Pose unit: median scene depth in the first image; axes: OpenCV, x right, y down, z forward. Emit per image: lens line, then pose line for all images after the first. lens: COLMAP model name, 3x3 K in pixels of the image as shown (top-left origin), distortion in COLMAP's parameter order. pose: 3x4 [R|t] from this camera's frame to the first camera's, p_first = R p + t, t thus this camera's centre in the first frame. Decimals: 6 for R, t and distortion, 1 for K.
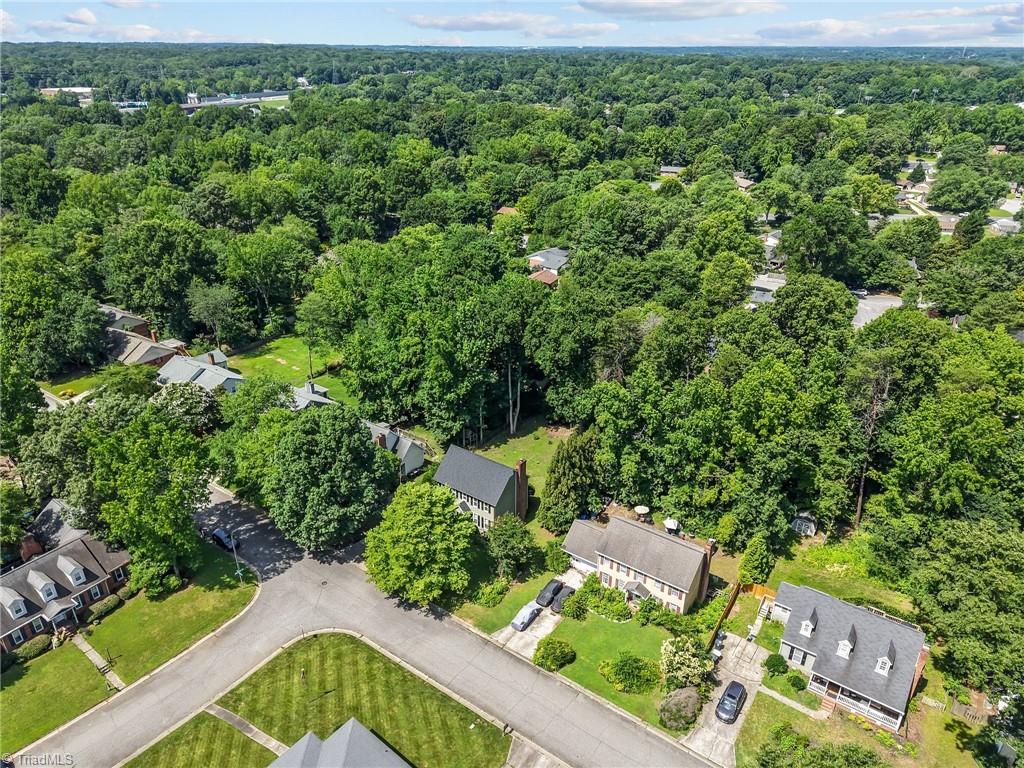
lens RADIAL K [[700.1, 0, 504.8], [0, 700.1, 386.0], [0, 0, 1]] dist [0.016887, -0.017263]
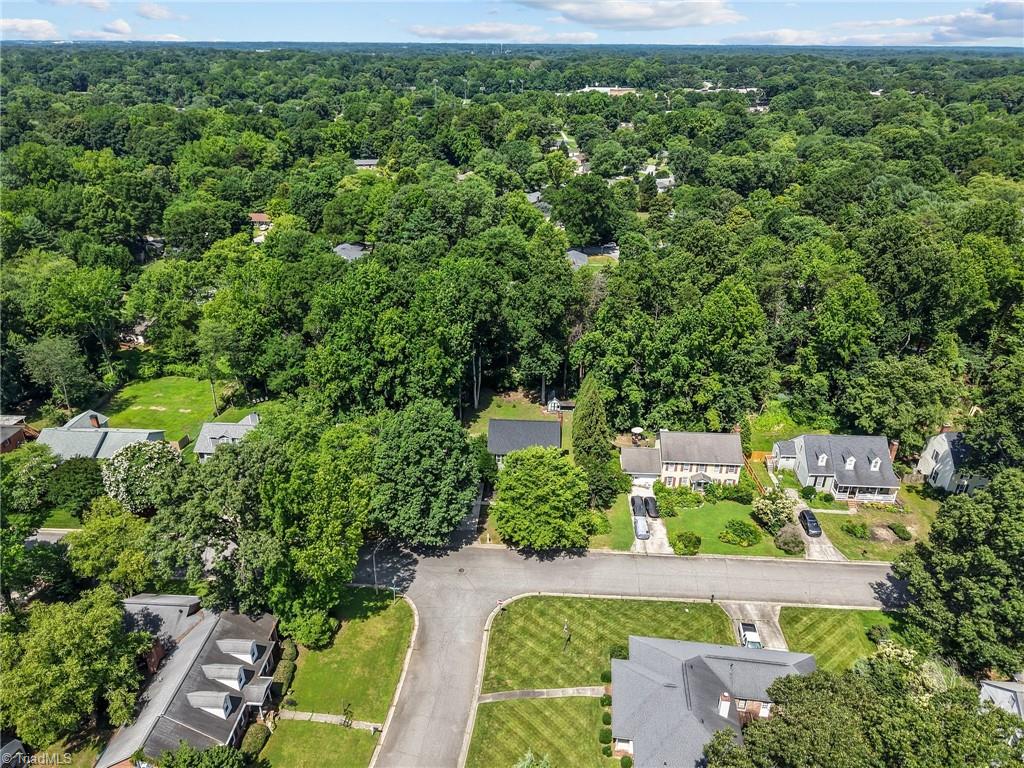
lens RADIAL K [[700.1, 0, 514.6], [0, 700.1, 380.5], [0, 0, 1]] dist [0.016887, -0.017263]
pose [[0.842116, -0.231405, 0.487127, -0.554785], [0.231812, 0.970880, 0.060466, -0.029450], [-0.486933, 0.062002, 0.871236, 0.045092]]
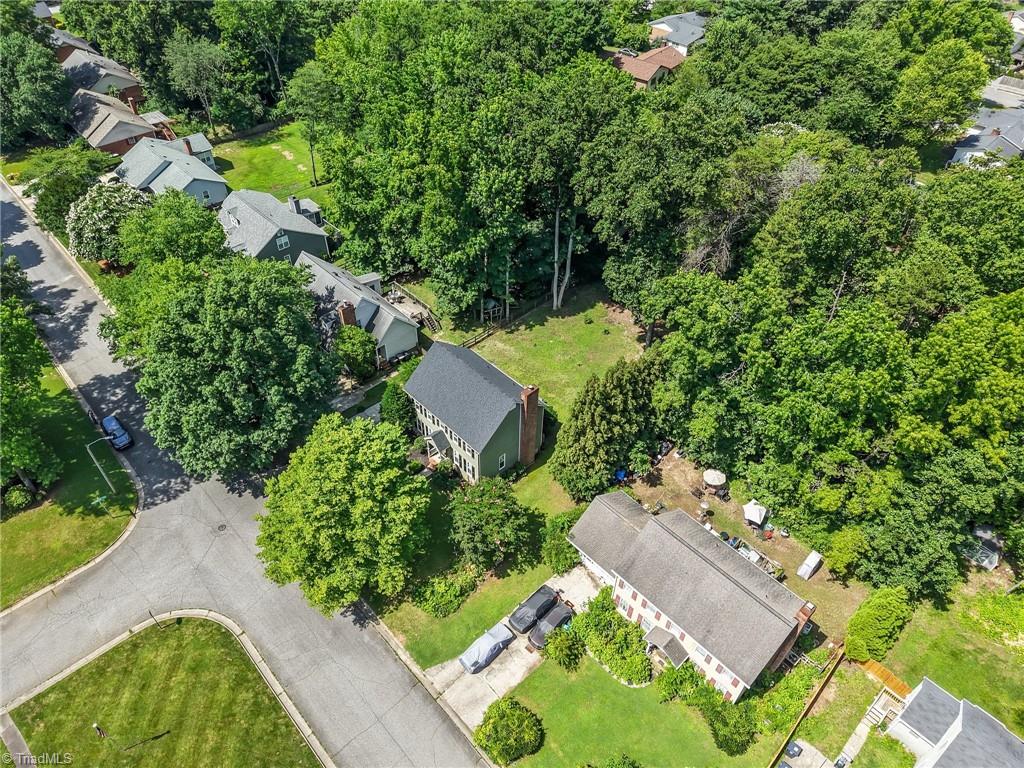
lens RADIAL K [[700.1, 0, 496.9], [0, 700.1, 393.5], [0, 0, 1]] dist [0.016887, -0.017263]
pose [[0.978740, 0.146204, -0.143852, 0.081723], [-0.094825, 0.944439, 0.314710, -0.081134], [0.181871, -0.294379, 0.938224, 0.382792]]
